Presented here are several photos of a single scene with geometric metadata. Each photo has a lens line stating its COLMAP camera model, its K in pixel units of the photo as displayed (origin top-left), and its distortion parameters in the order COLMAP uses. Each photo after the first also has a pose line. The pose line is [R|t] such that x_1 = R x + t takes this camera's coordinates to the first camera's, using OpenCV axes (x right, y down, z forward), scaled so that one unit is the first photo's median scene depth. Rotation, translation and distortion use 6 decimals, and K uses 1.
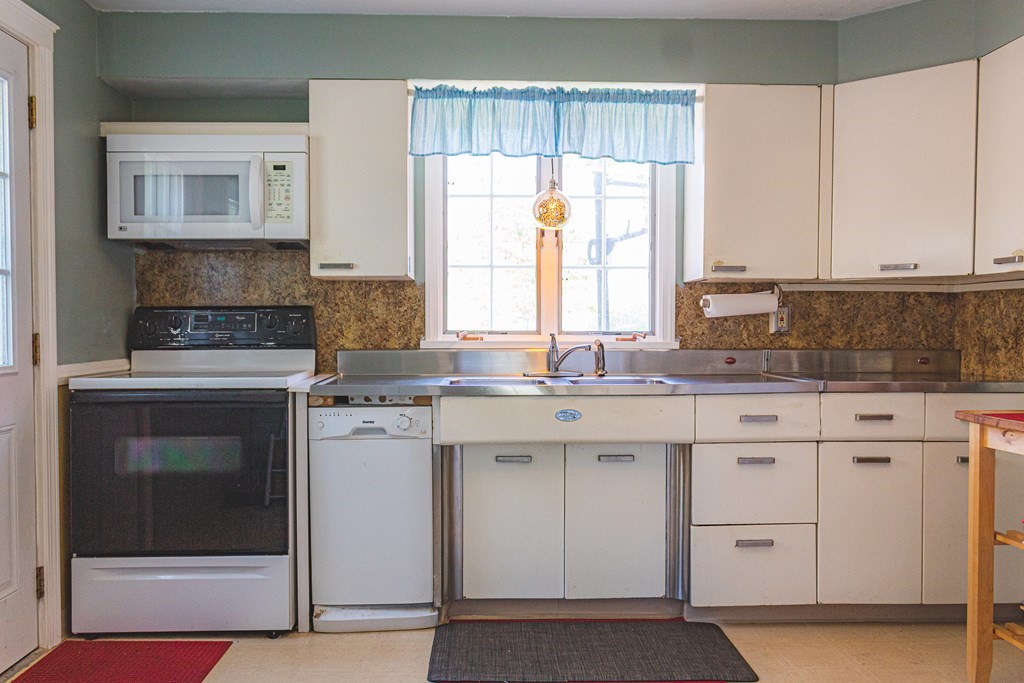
lens RADIAL K [[843.6, 0, 509.0], [0, 843.6, 339.3], [0, 0, 1]] dist [-0.010515, -0.015552]
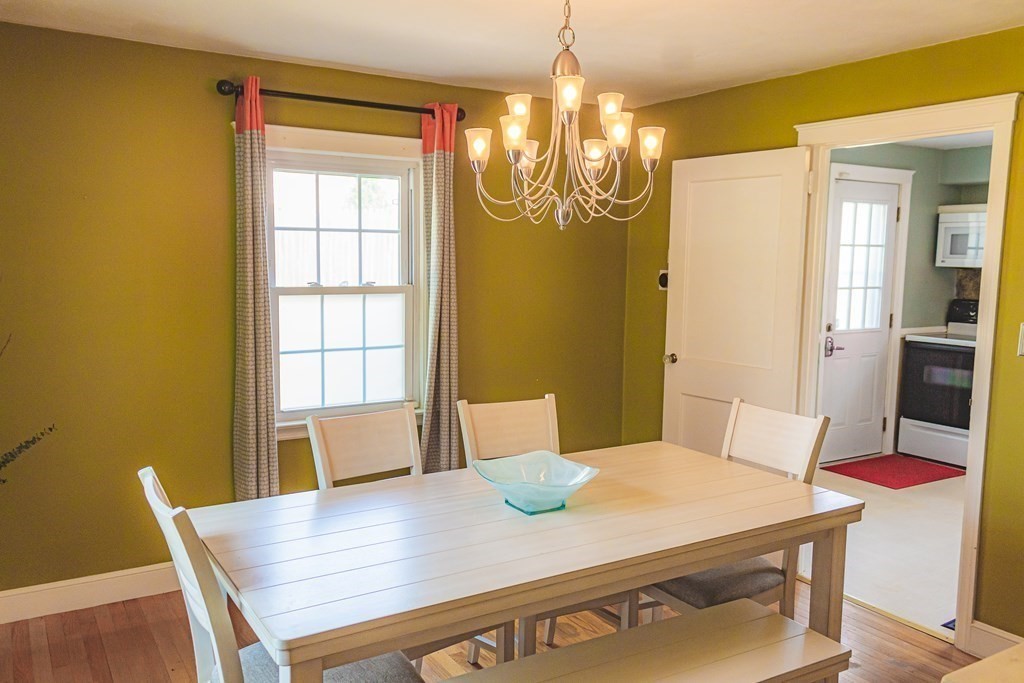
lens RADIAL K [[843.6, 0, 513.1], [0, 843.6, 340.1], [0, 0, 1]] dist [-0.010515, -0.015552]
pose [[0.505057, 0.106083, -0.856542, 0.791479], [-0.038884, 0.994207, 0.100205, -0.113454], [0.862210, -0.017304, 0.506256, -0.933846]]
